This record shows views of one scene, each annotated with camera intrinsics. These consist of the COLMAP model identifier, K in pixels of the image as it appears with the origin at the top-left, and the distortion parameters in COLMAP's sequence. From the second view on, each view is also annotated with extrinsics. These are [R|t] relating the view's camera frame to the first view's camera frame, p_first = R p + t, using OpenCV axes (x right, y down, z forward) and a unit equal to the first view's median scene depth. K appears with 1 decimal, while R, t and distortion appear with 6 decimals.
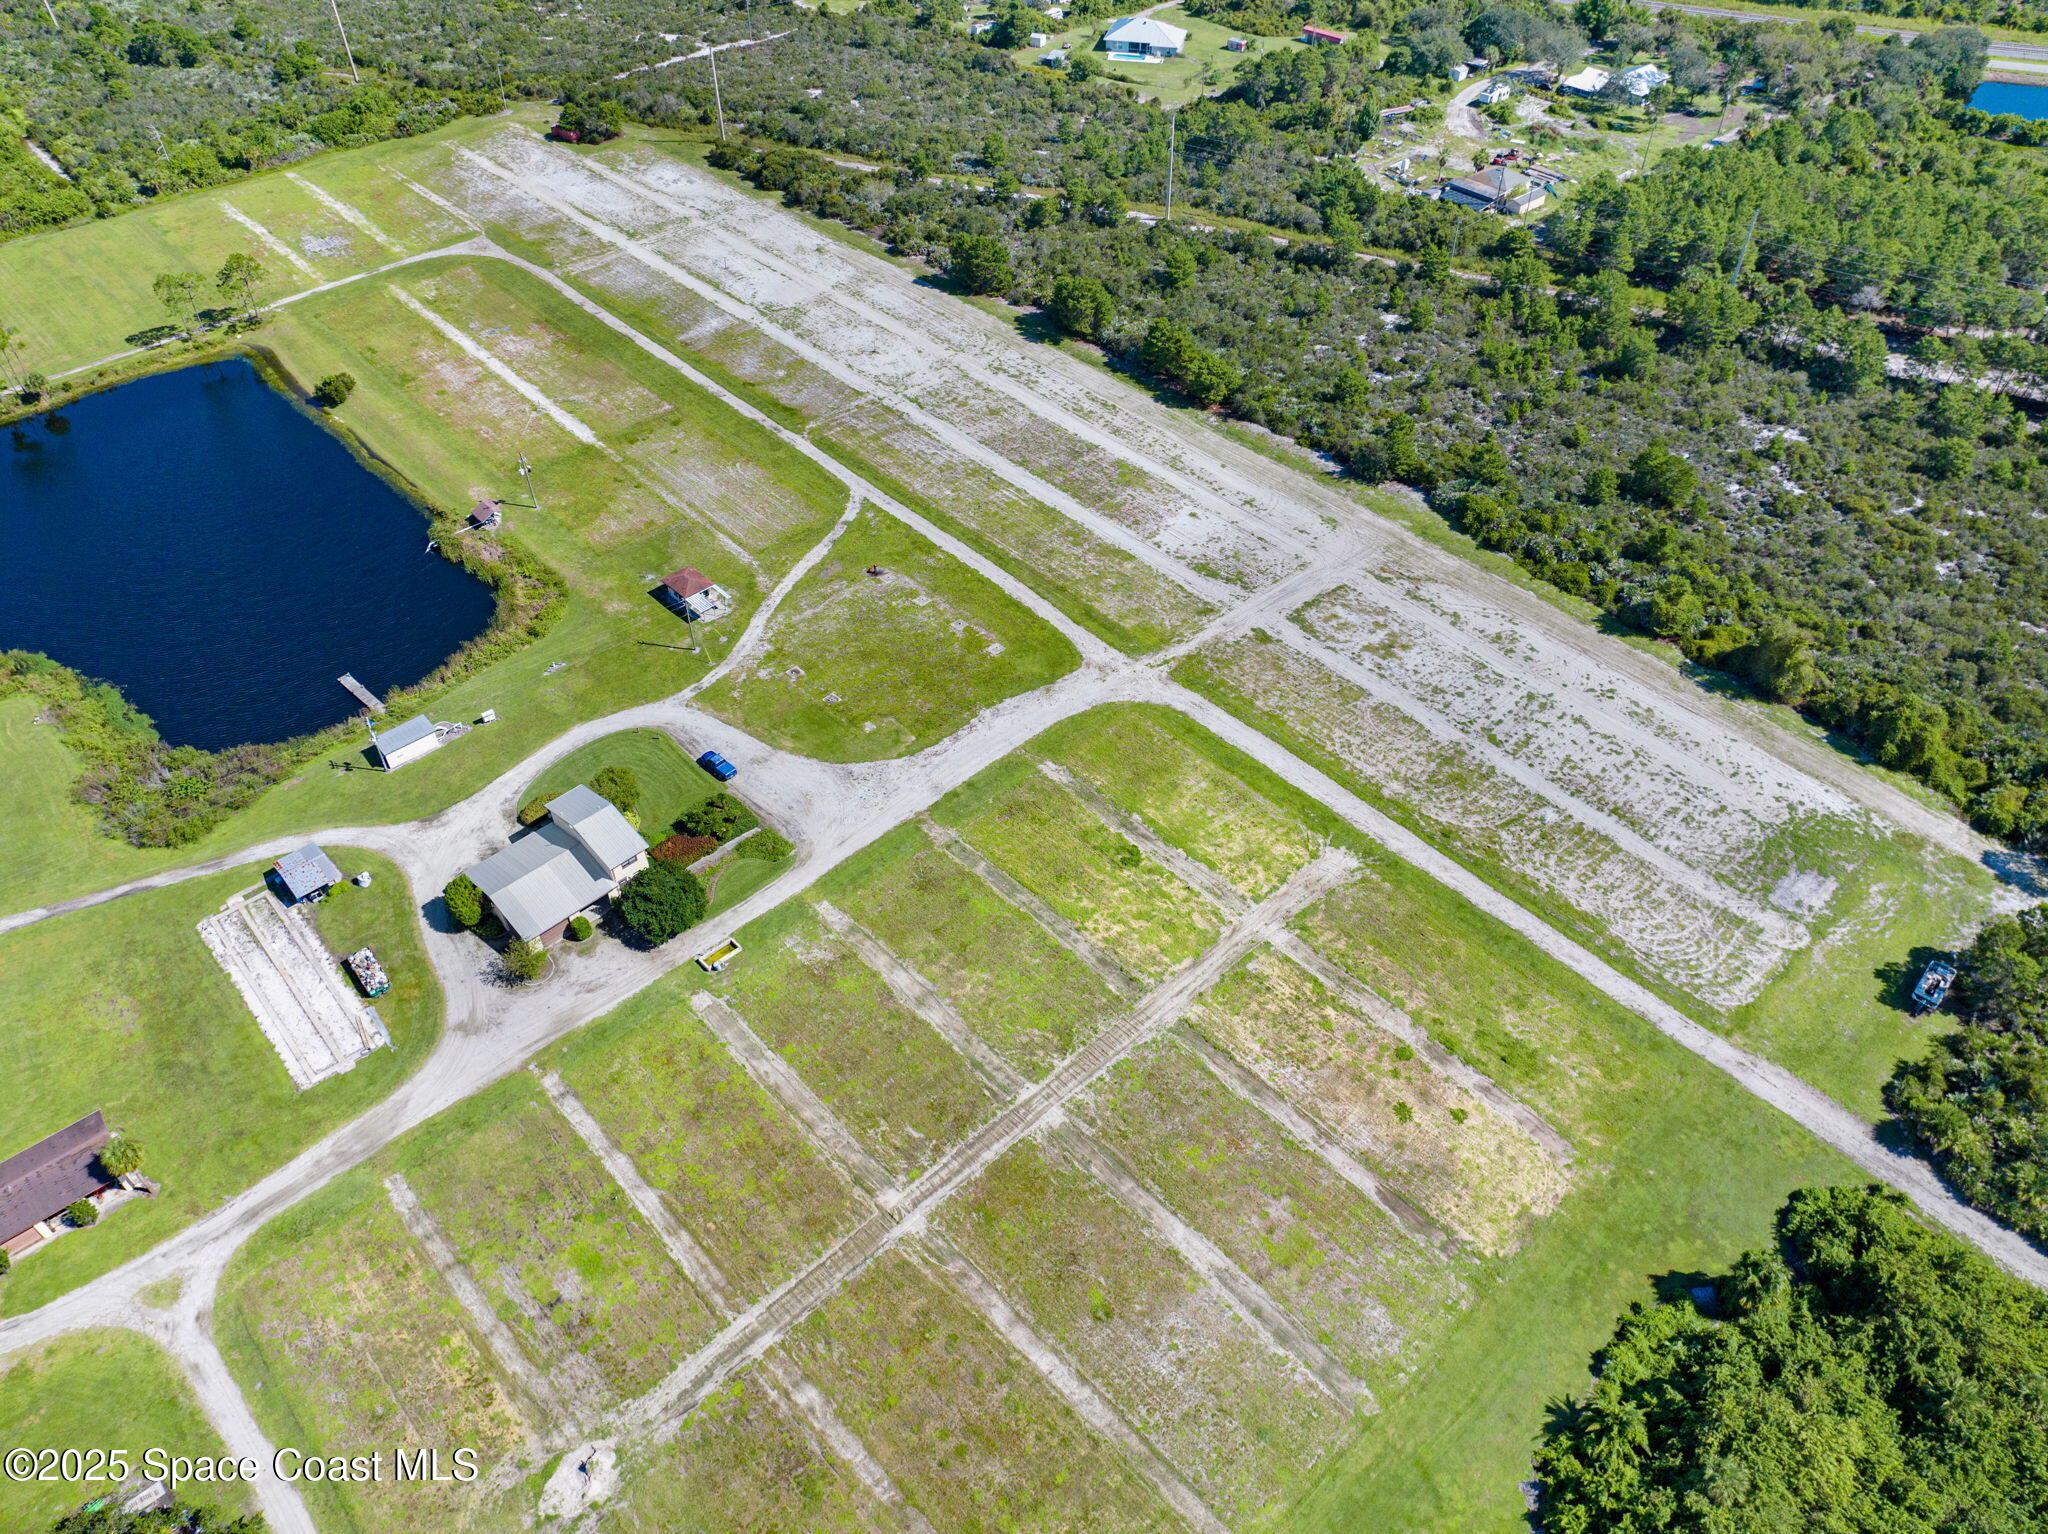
lens RADIAL K [[1451.7, 0, 1032.7], [0, 1451.7, 744.5], [0, 0, 1]] dist [-0.045136, 0.010331]
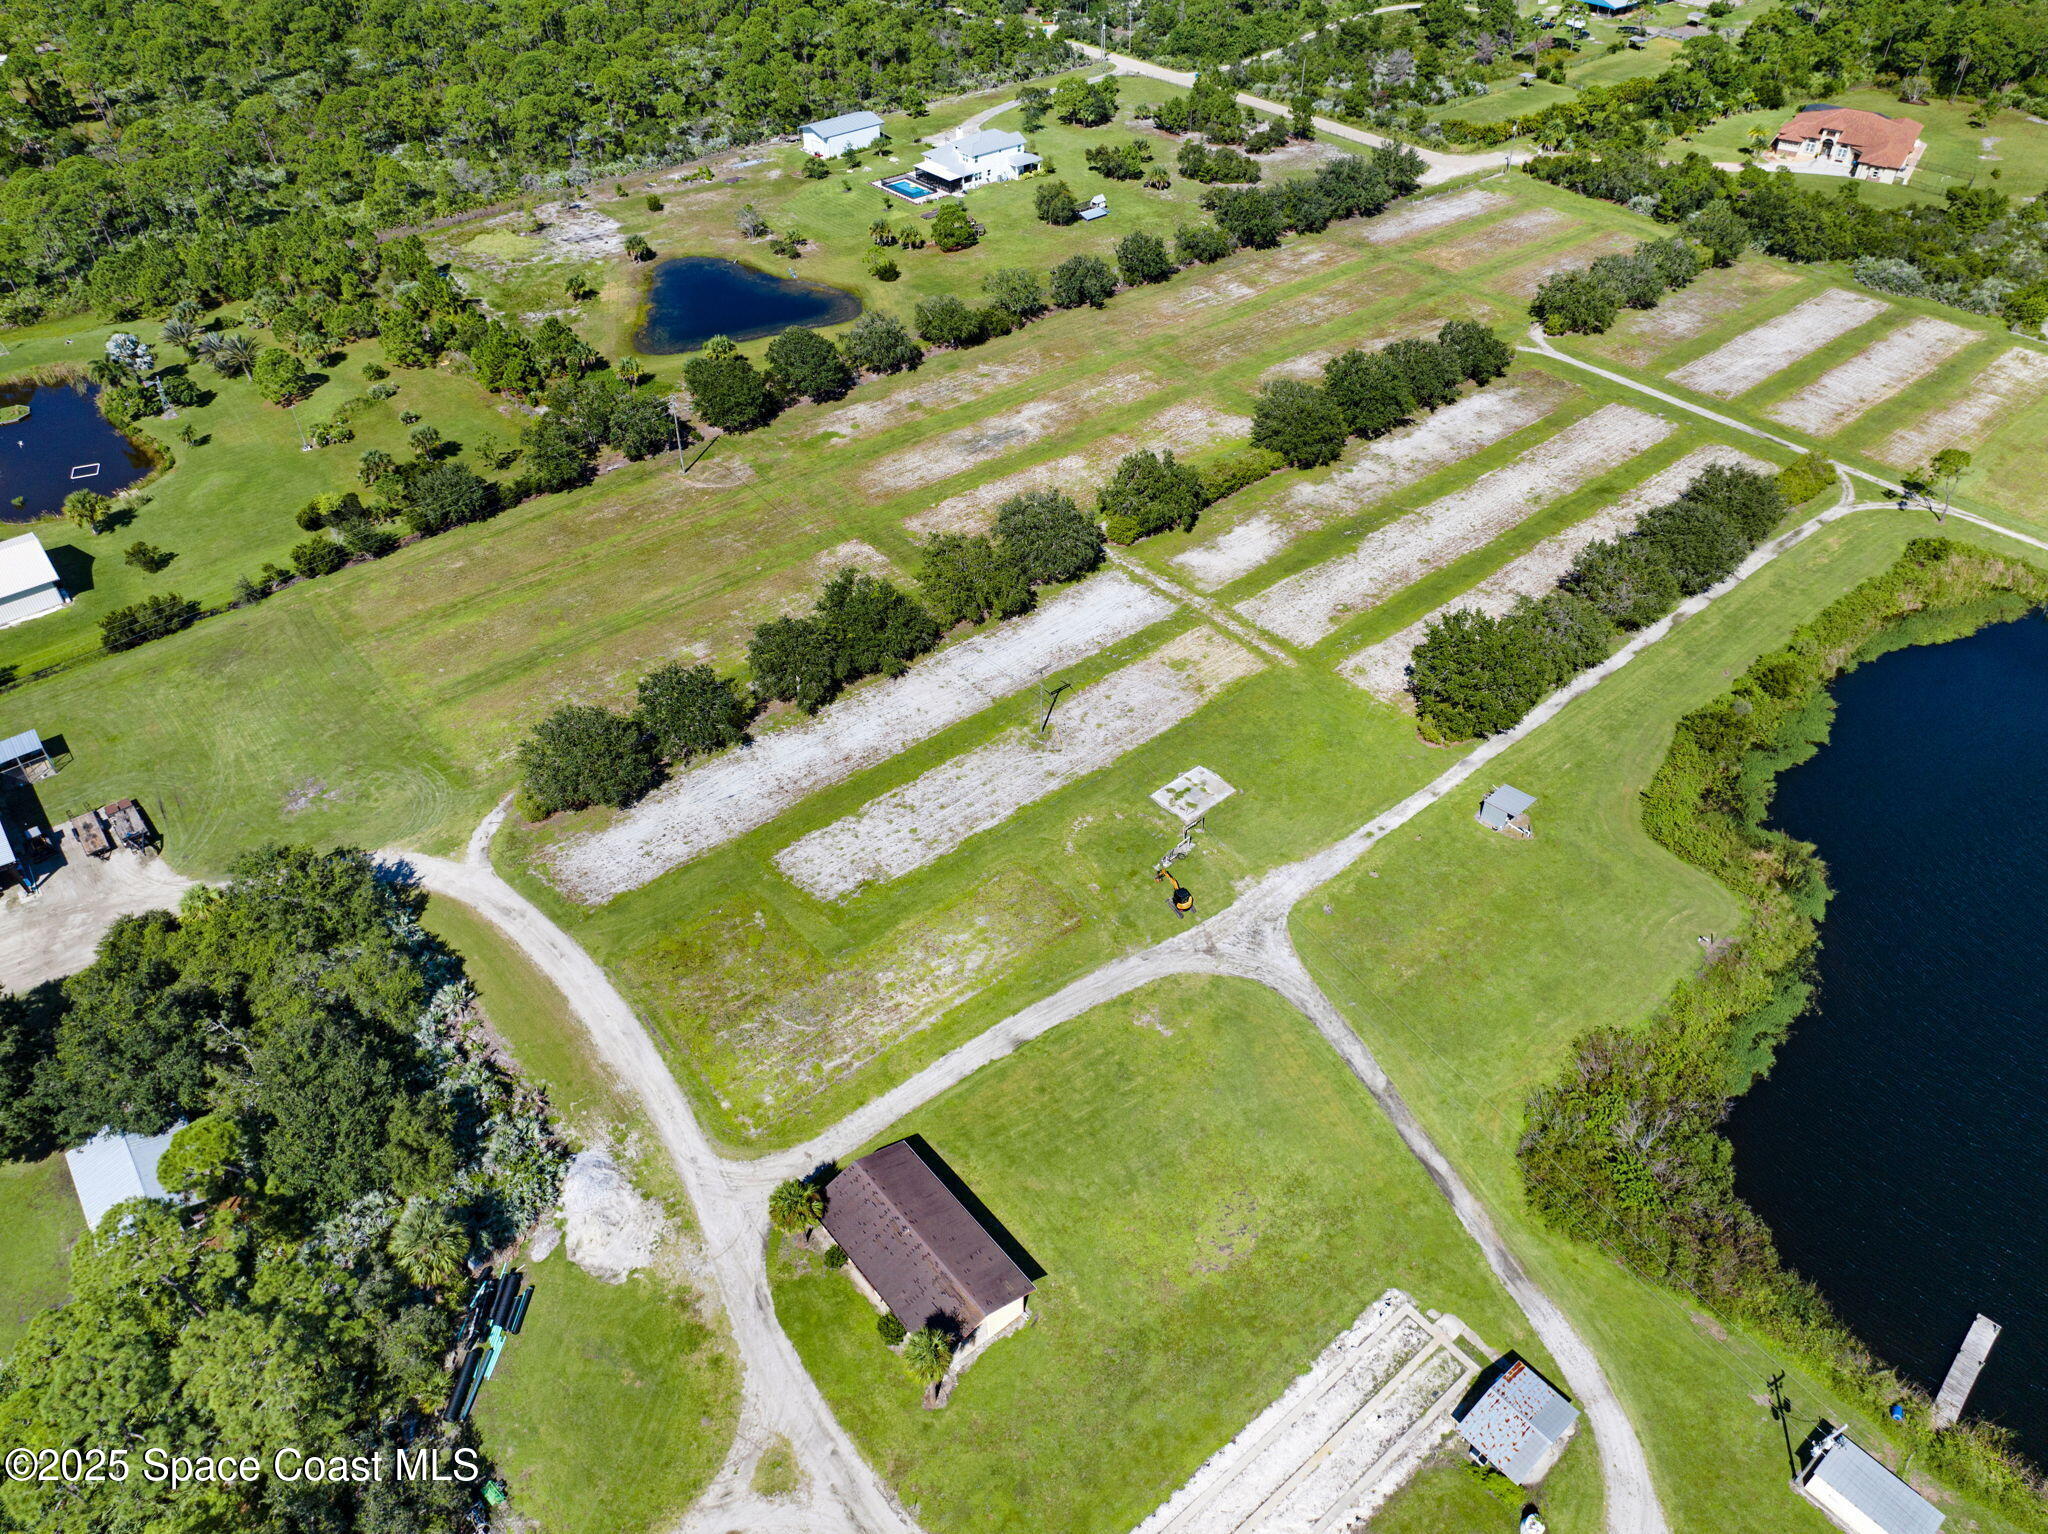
lens RADIAL K [[1451.7, 0, 1032.7], [0, 1451.7, 744.5], [0, 0, 1]] dist [-0.045136, 0.010331]
pose [[-0.039324, 0.636957, -0.769896, -0.201252], [-0.676784, 0.549872, 0.489493, -0.200157], [0.735130, 0.540302, 0.409459, 0.417466]]
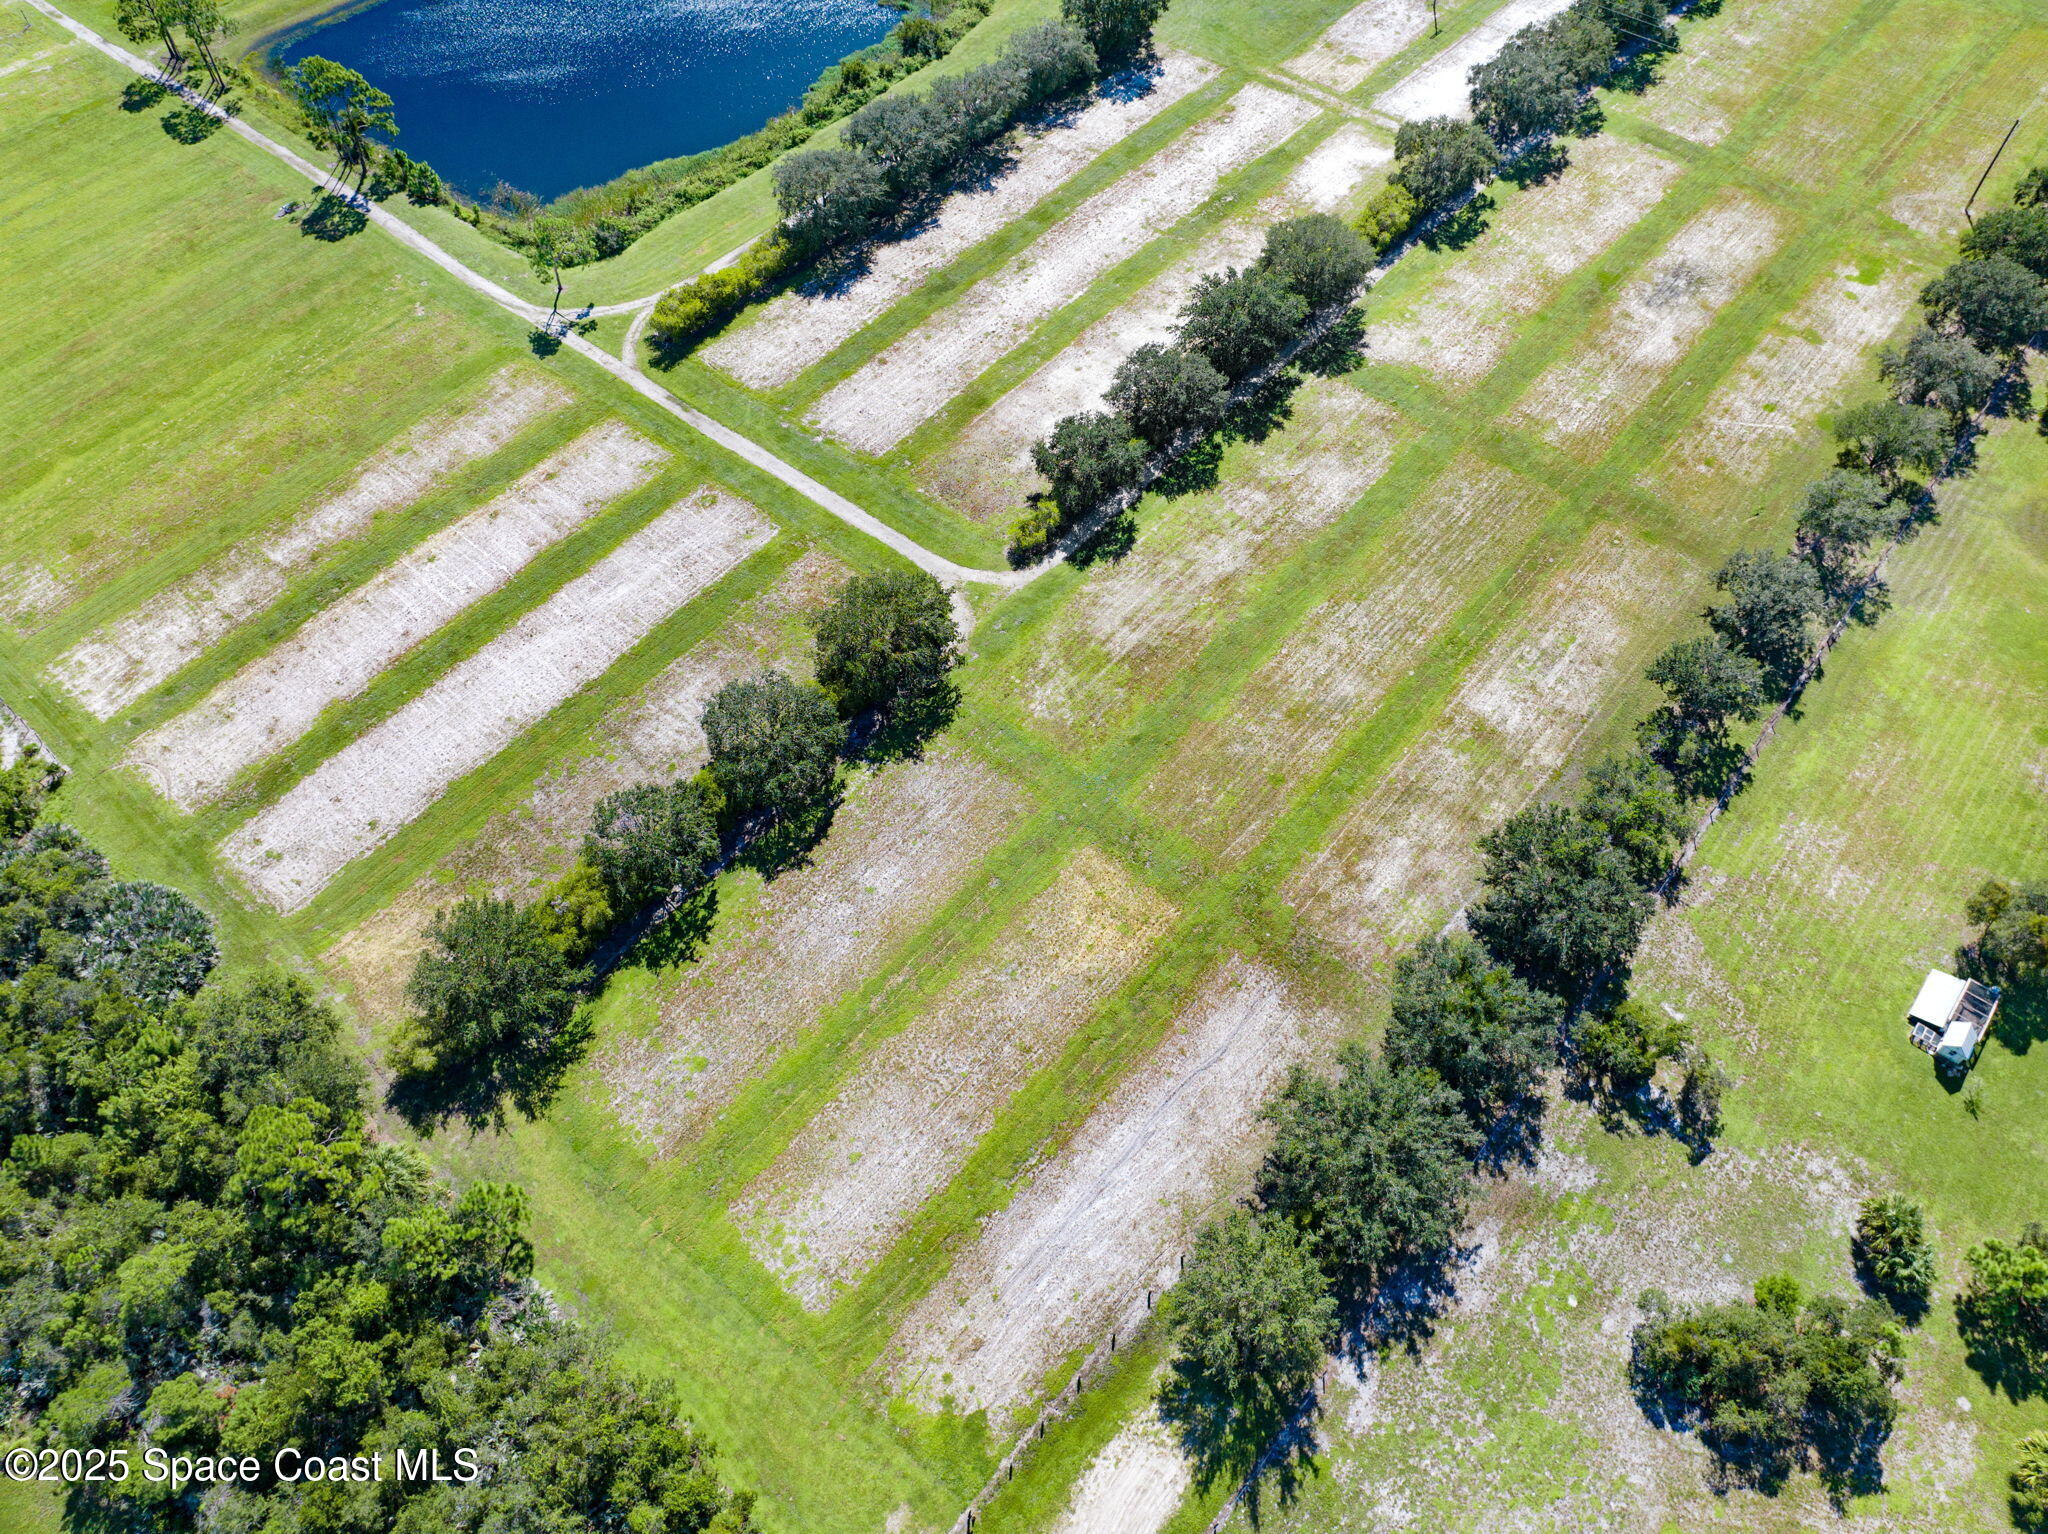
lens RADIAL K [[1509.0, 0, 1021.6], [0, 1509.0, 716.2], [0, 0, 1]] dist [-0.050744, 0.017997]
pose [[-0.119959, -0.793708, 0.596353, -1.971198], [0.676641, 0.374196, 0.634141, -0.533302], [-0.726476, 0.479587, 0.492168, 0.700556]]
